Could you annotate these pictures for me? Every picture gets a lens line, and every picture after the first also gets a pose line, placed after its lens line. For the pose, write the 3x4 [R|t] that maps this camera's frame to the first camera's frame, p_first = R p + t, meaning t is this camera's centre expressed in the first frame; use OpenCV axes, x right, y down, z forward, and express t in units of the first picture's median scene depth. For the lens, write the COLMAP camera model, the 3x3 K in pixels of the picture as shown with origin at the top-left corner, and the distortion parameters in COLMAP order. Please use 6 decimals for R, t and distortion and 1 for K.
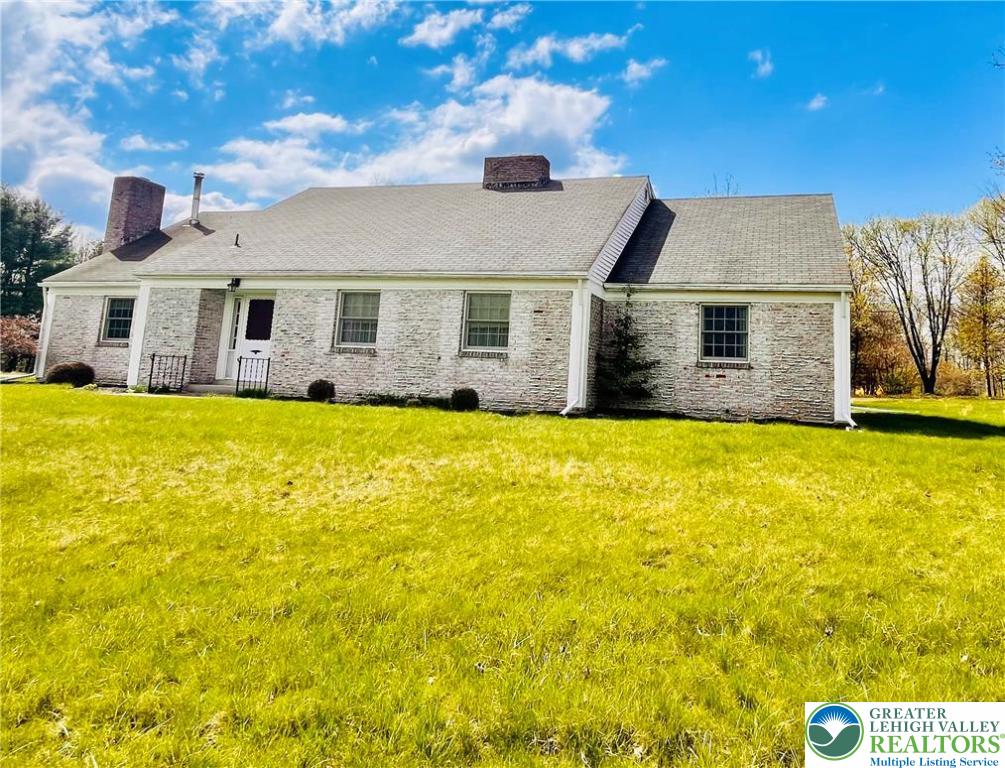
lens RADIAL K [[595.8, 0, 508.8], [0, 595.8, 329.9], [0, 0, 1]] dist [0.004090, 0.000383]
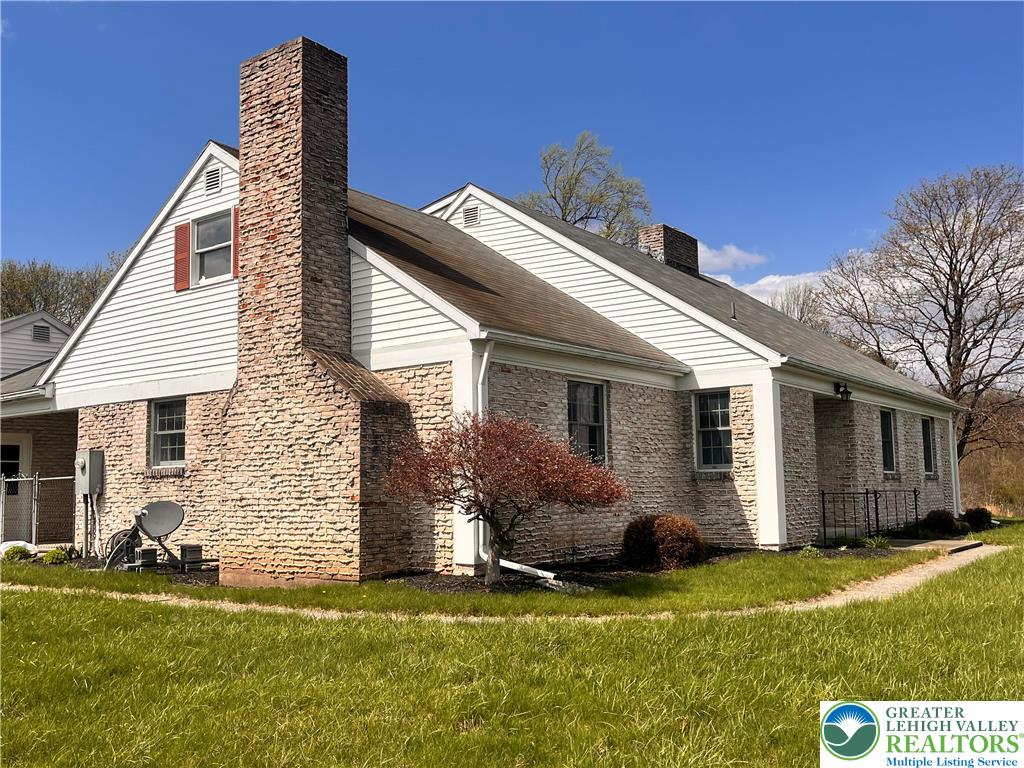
lens RADIAL K [[952.3, 0, 513.3], [0, 952.3, 385.1], [0, 0, 1]] dist [0.071553, 0.000000]
pose [[0.389928, 0.054803, 0.919213, -1.647352], [-0.032601, 0.998423, -0.045696, -0.014712], [-0.920268, -0.012149, 0.391100, 0.884326]]
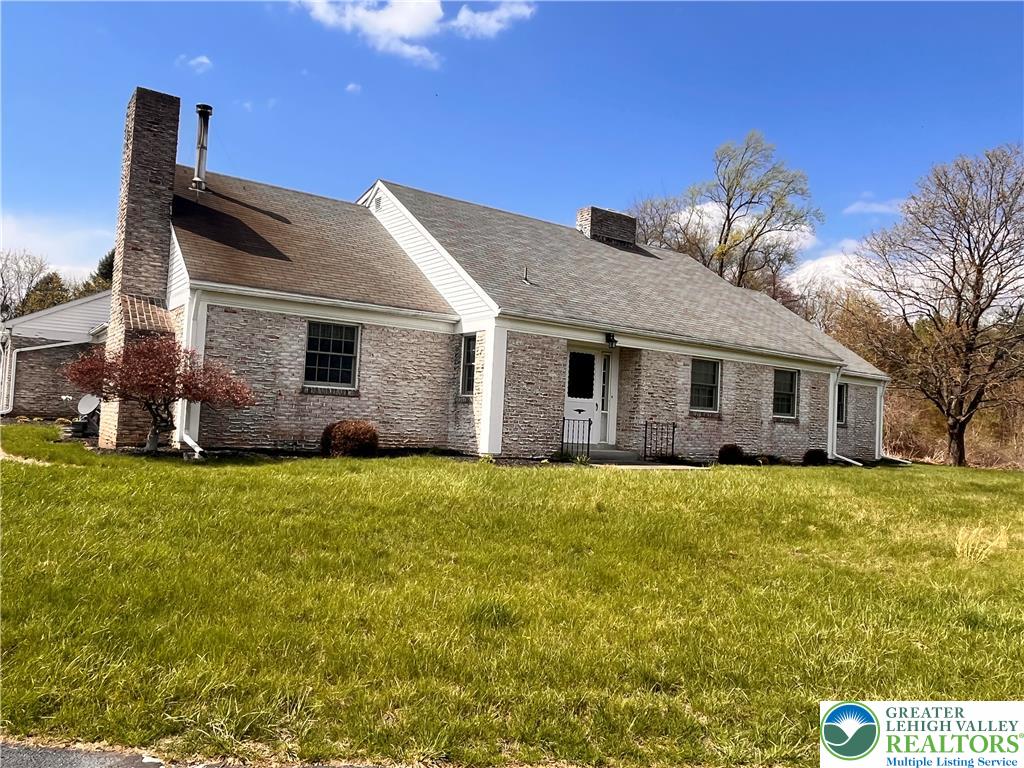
lens RADIAL K [[744.9, 0, 510.2], [0, 744.9, 382.9], [0, 0, 1]] dist [0.003566, 0.000284]
pose [[0.671932, 0.031041, 0.739962, -1.335918], [-0.077862, 0.996545, 0.028899, -0.030642], [-0.736509, -0.077033, 0.672027, 0.319175]]
